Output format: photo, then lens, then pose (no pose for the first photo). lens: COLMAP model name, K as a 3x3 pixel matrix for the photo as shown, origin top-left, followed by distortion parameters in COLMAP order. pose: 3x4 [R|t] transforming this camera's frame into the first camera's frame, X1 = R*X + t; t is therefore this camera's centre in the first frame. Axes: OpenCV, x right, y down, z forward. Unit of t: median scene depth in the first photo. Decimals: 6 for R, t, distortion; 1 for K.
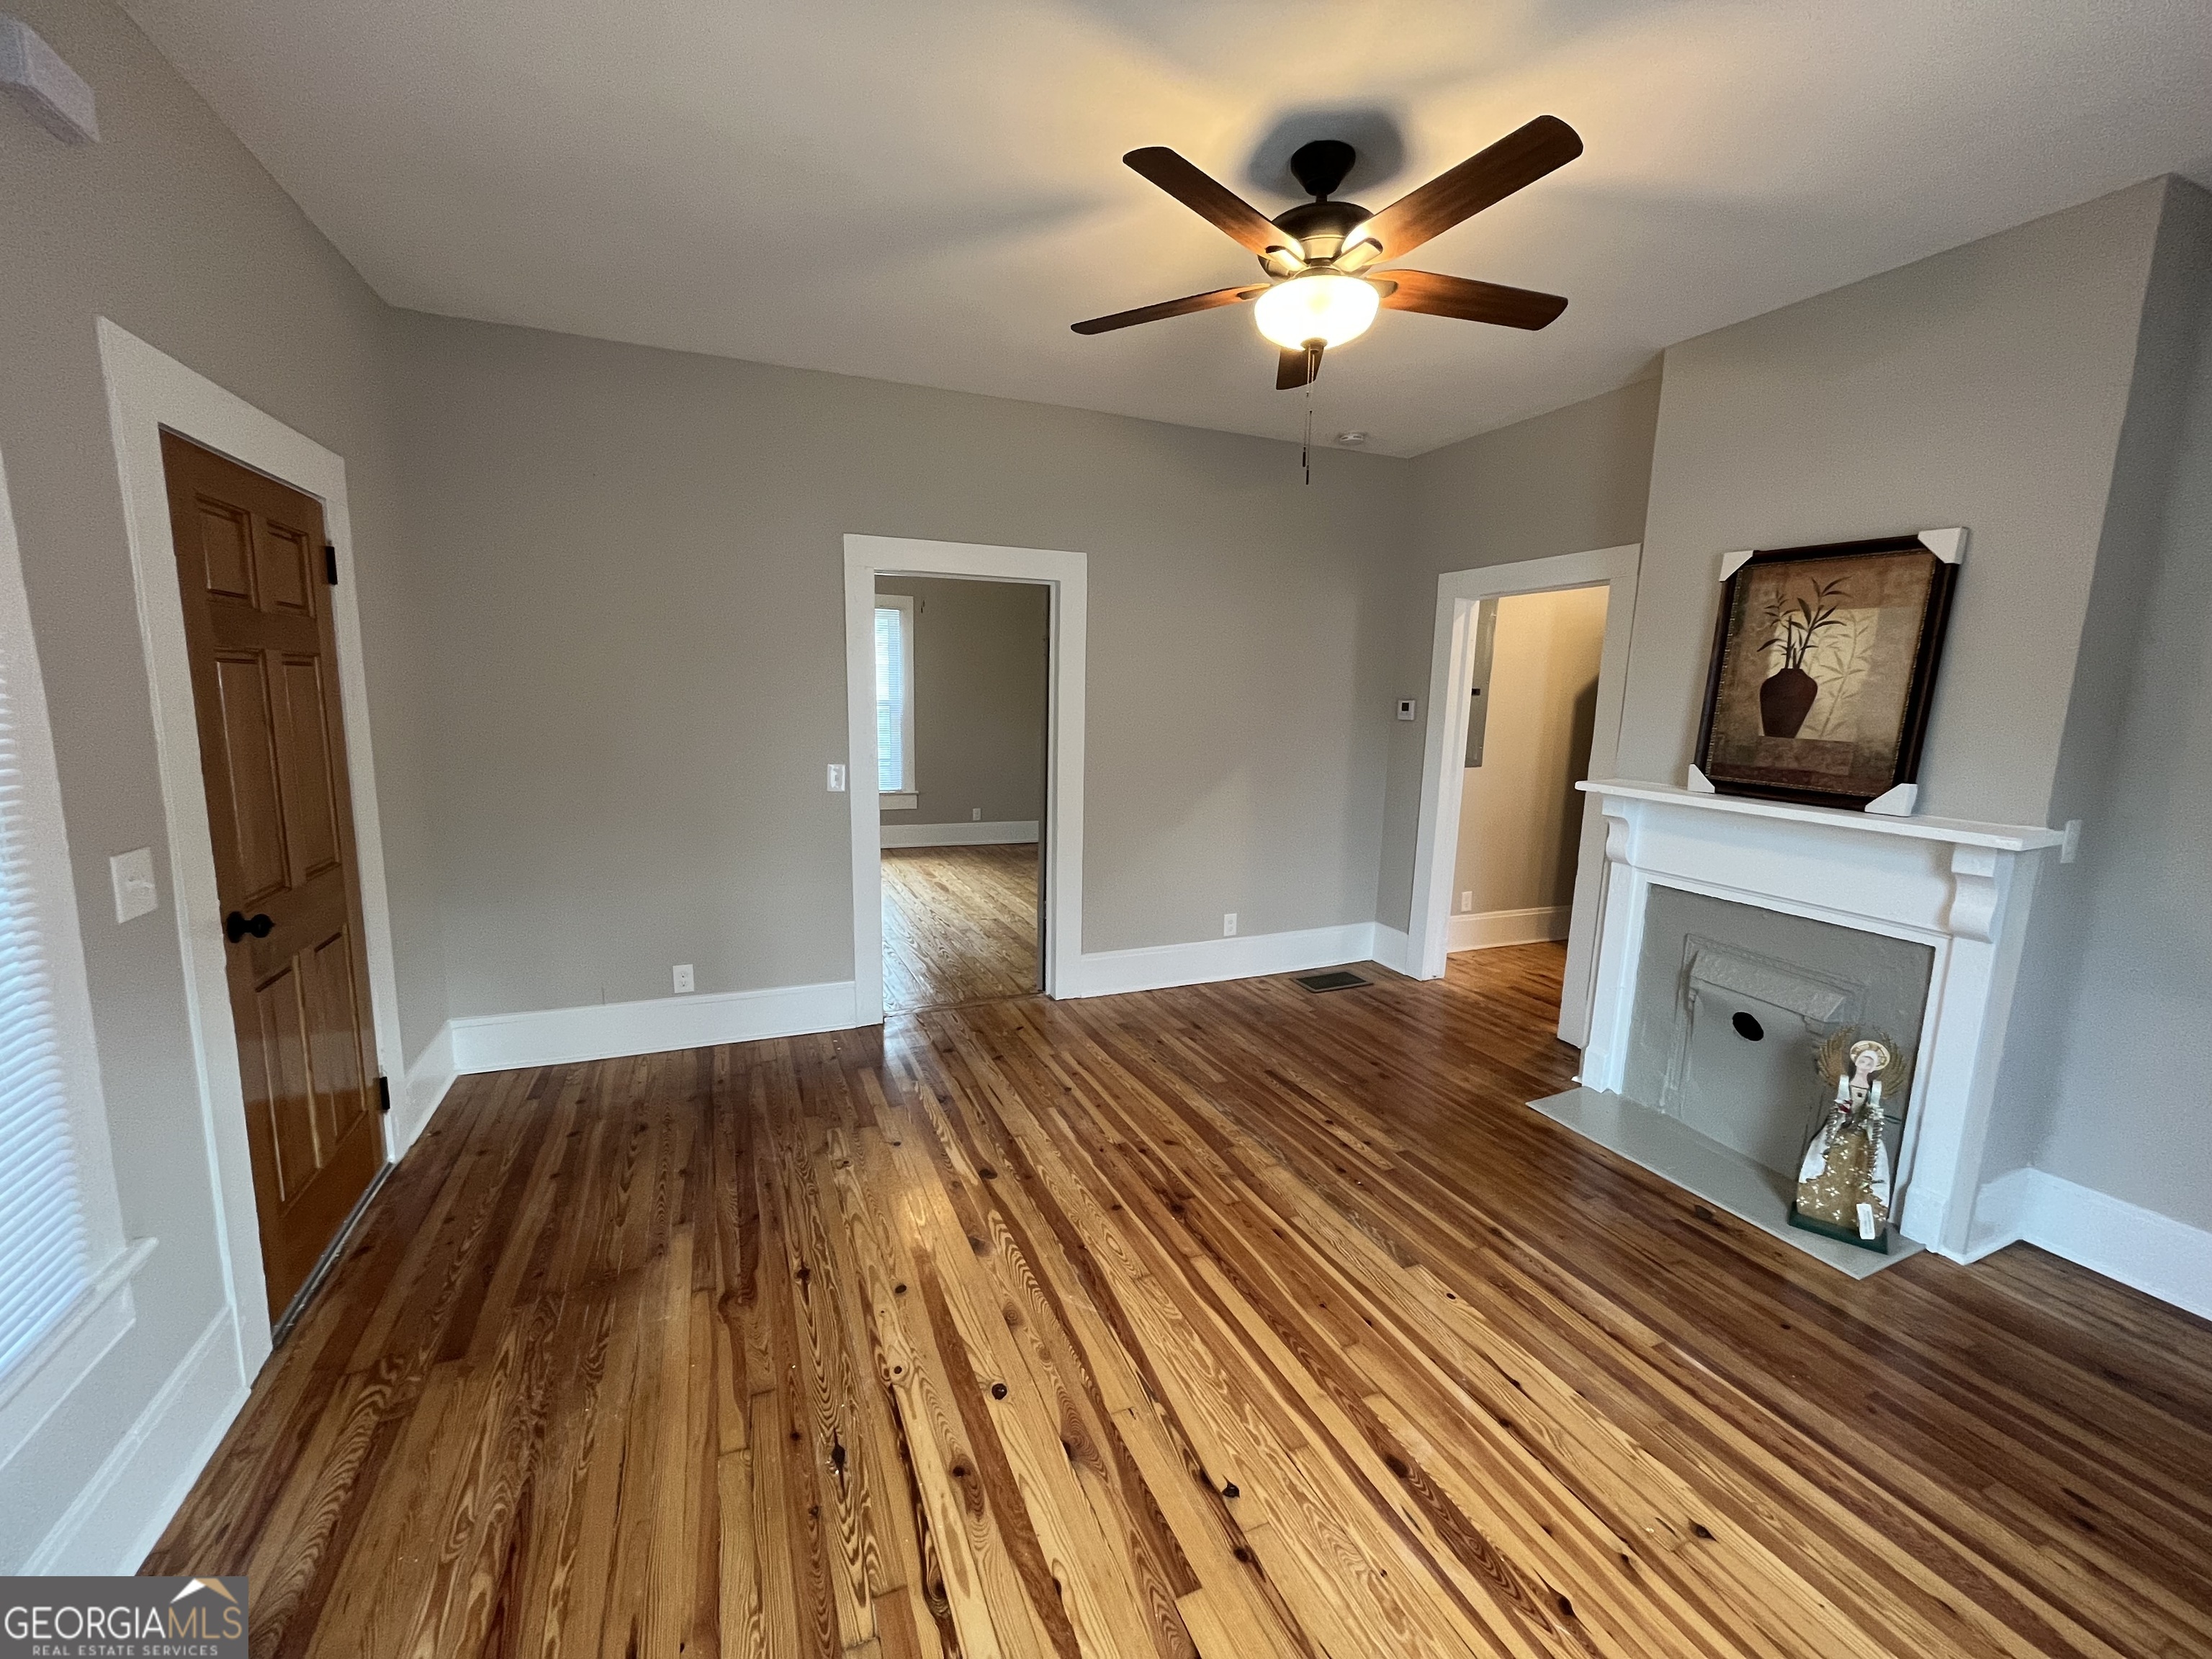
lens RADIAL K [[892.2, 0, 1106.0], [0, 892.2, 829.5], [0, 0, 1]] dist [-0.001902, -0.000628]
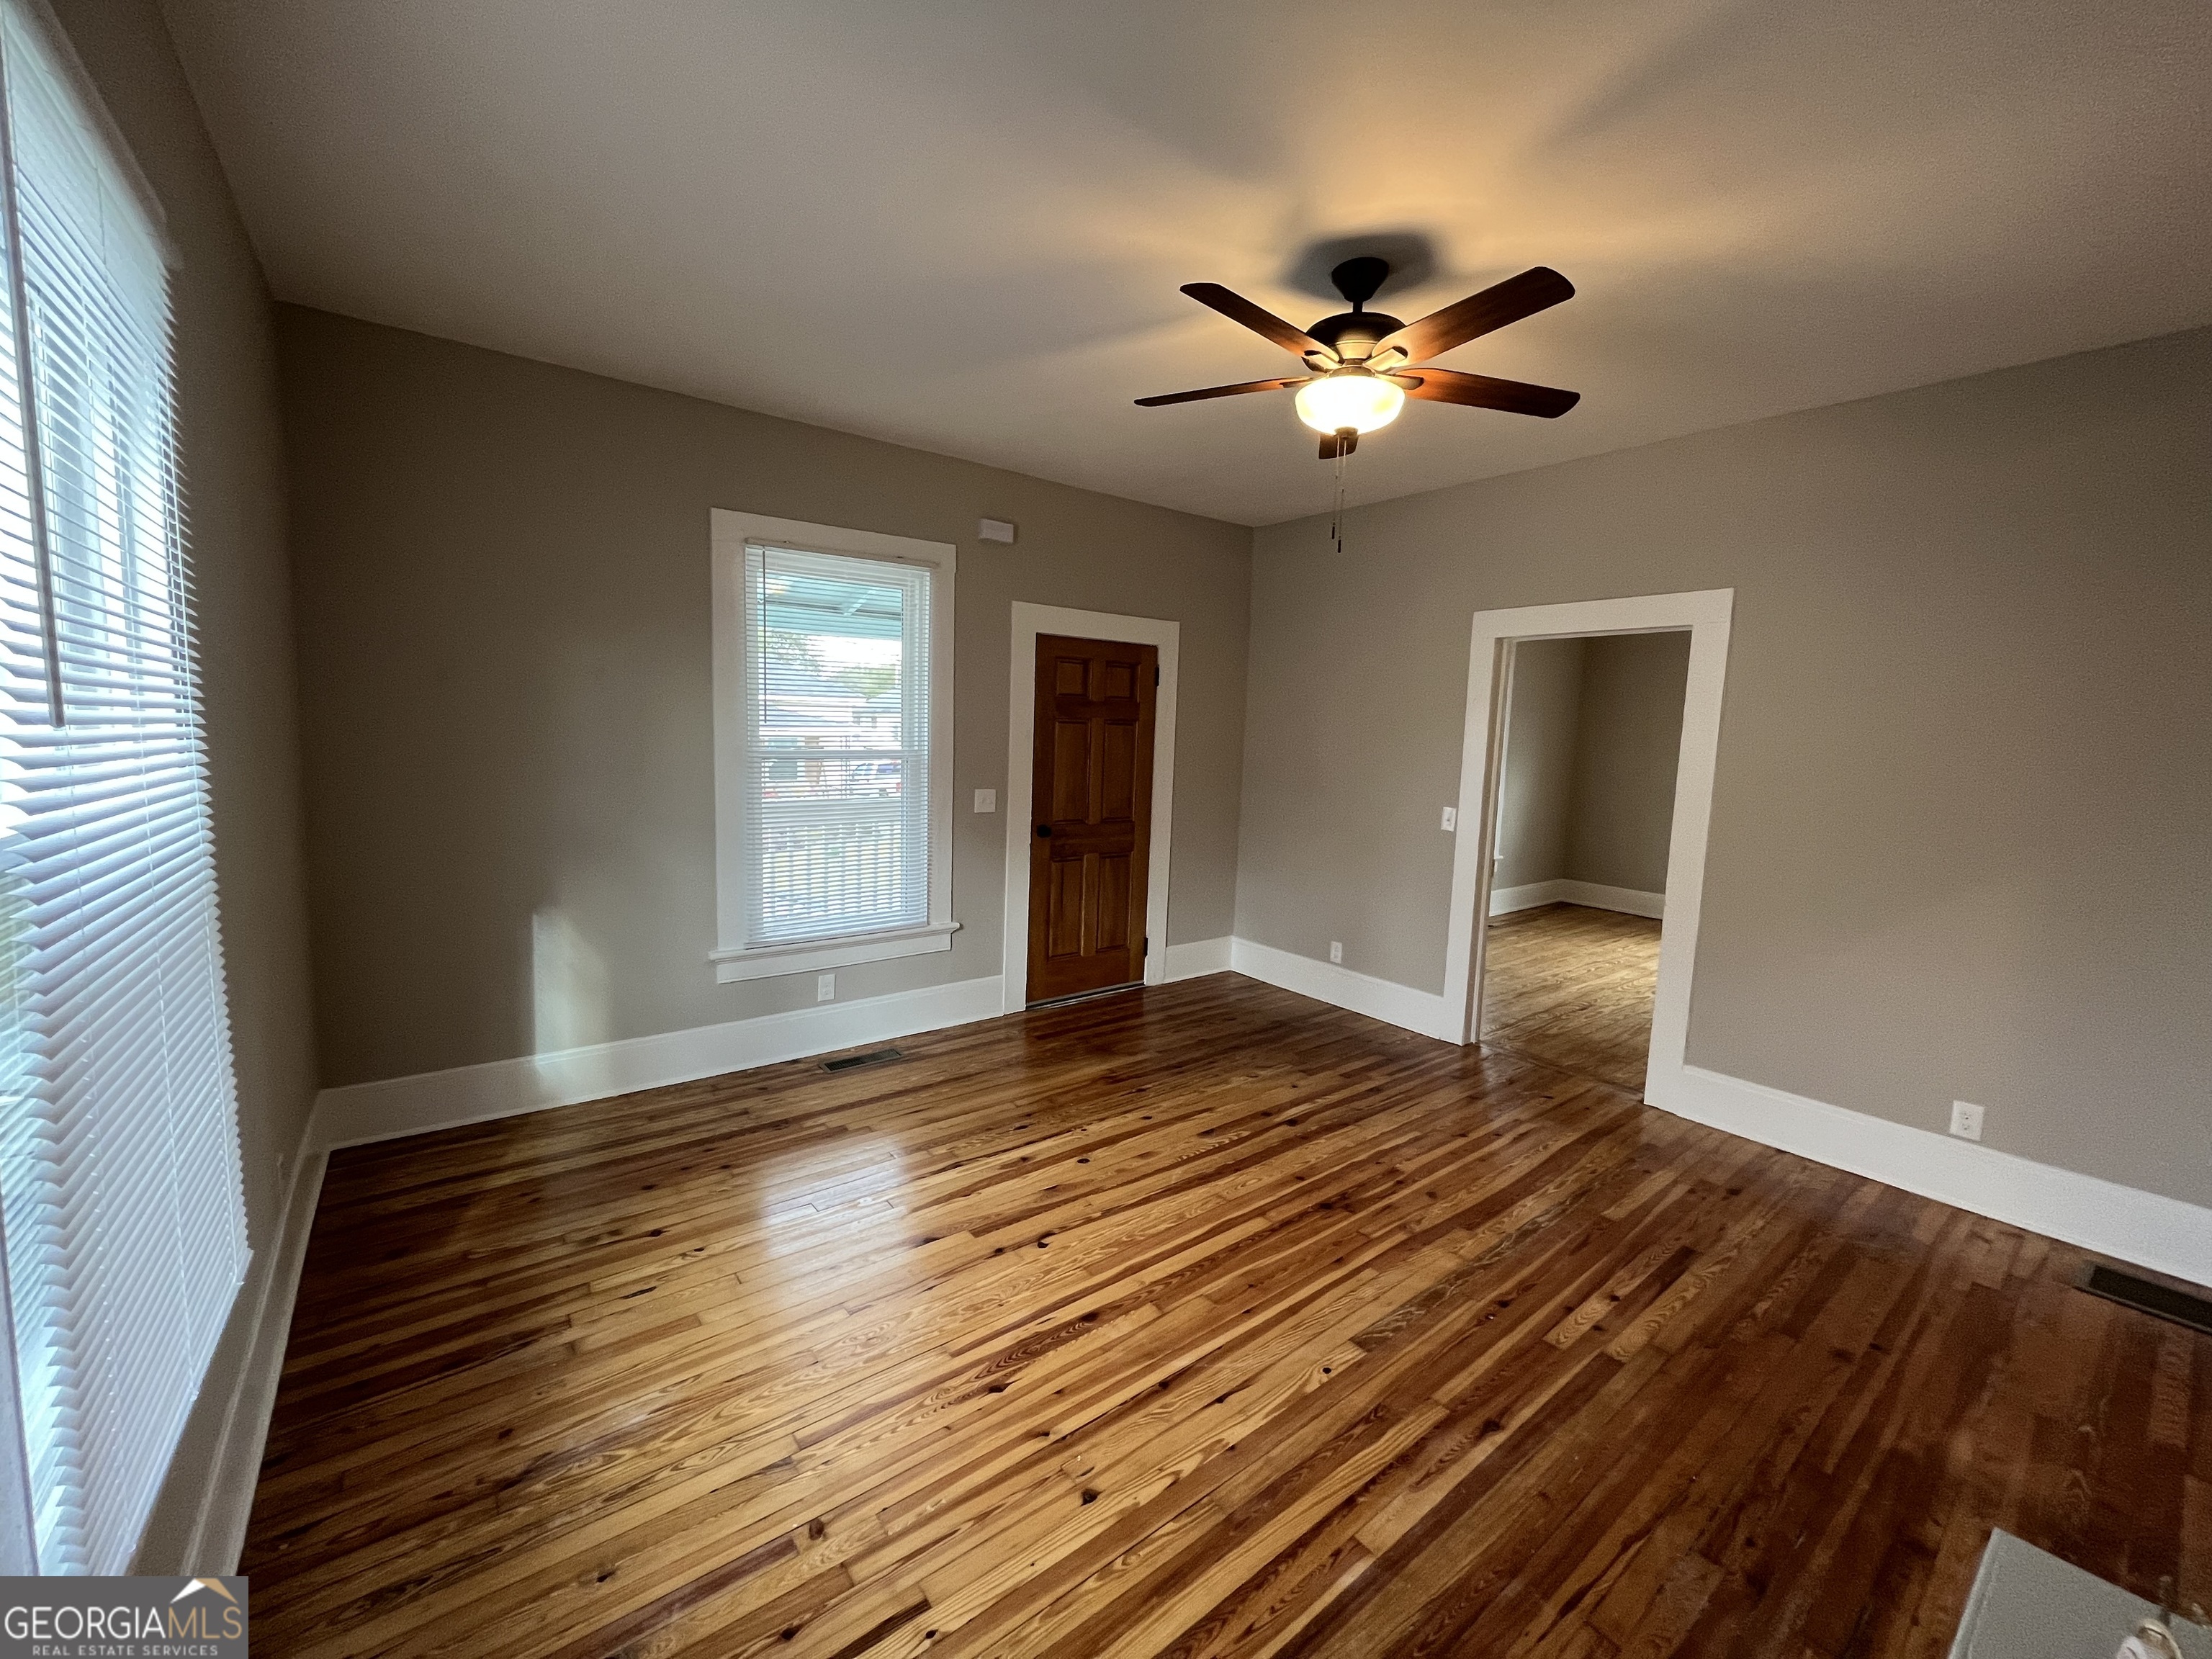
lens RADIAL K [[892.2, 0, 1106.0], [0, 892.2, 829.5], [0, 0, 1]] dist [-0.001902, -0.000628]
pose [[0.246779, 0.096685, -0.964237, 1.065906], [-0.176971, 0.982774, 0.053251, -0.041610], [0.952776, 0.157501, 0.259639, 0.400451]]
